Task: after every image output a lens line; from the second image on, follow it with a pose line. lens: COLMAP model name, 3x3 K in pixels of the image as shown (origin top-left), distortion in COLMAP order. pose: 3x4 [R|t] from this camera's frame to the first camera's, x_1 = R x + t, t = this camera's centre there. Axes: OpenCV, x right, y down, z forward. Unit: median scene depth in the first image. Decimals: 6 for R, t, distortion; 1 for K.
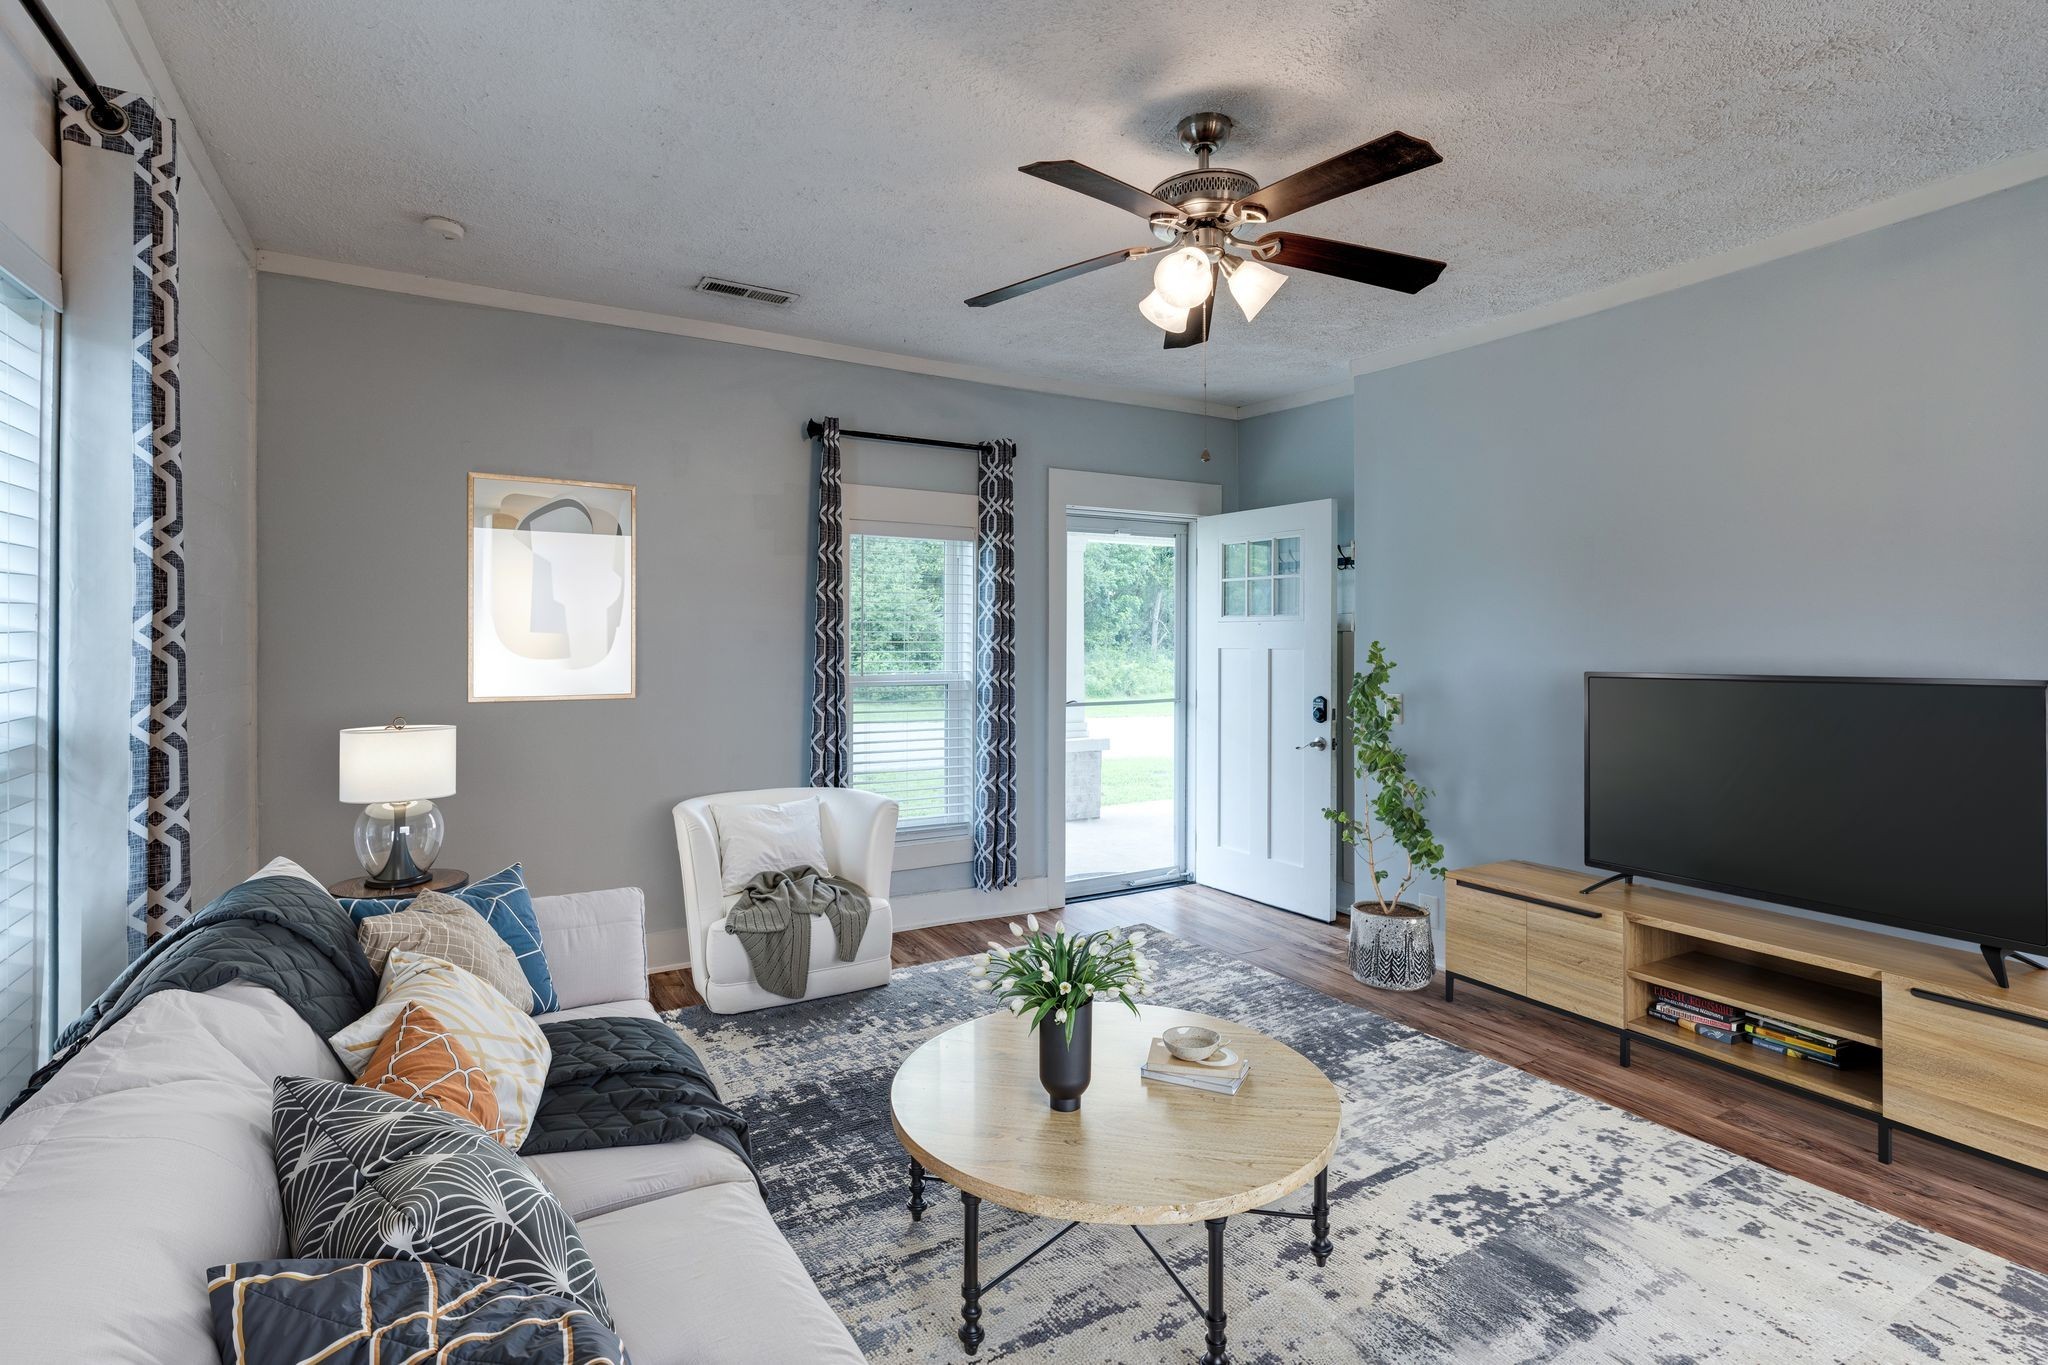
lens RADIAL K [[986.0, 0, 1028.1], [0, 986.0, 635.5], [0, 0, 1]] dist [0.010060, -0.002028]
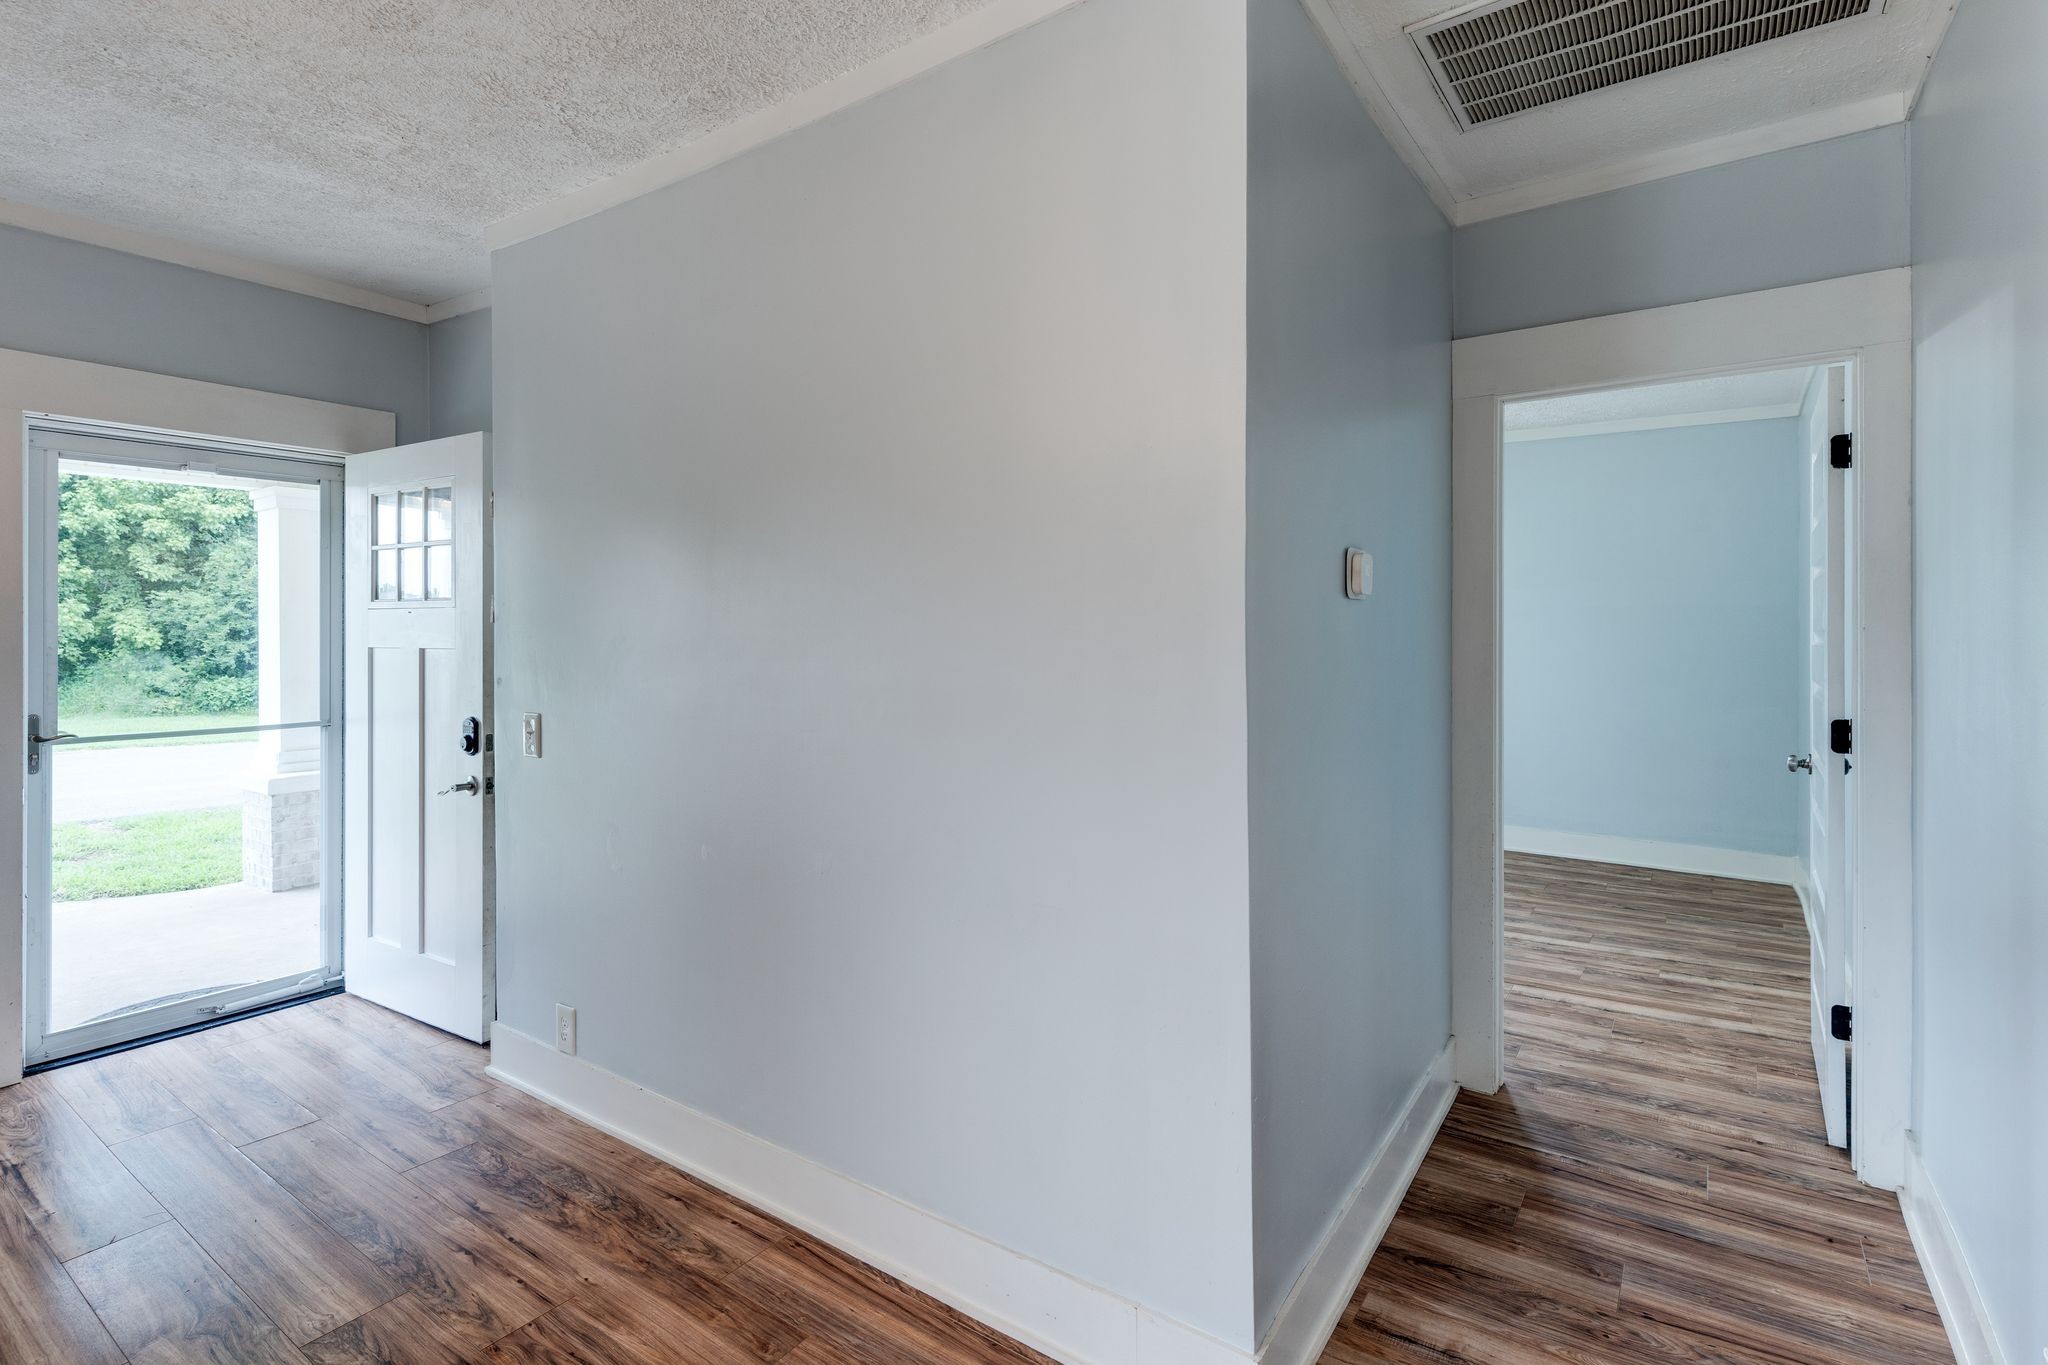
lens RADIAL K [[986.0, 0, 1022.1], [0, 986.0, 628.7], [0, 0, 1]] dist [0.010060, -0.002028]
pose [[0.914939, -0.002918, 0.403581, 0.401981], [0.001617, 0.999992, 0.003564, -0.002043], [-0.403588, -0.002608, 0.914937, 0.232140]]
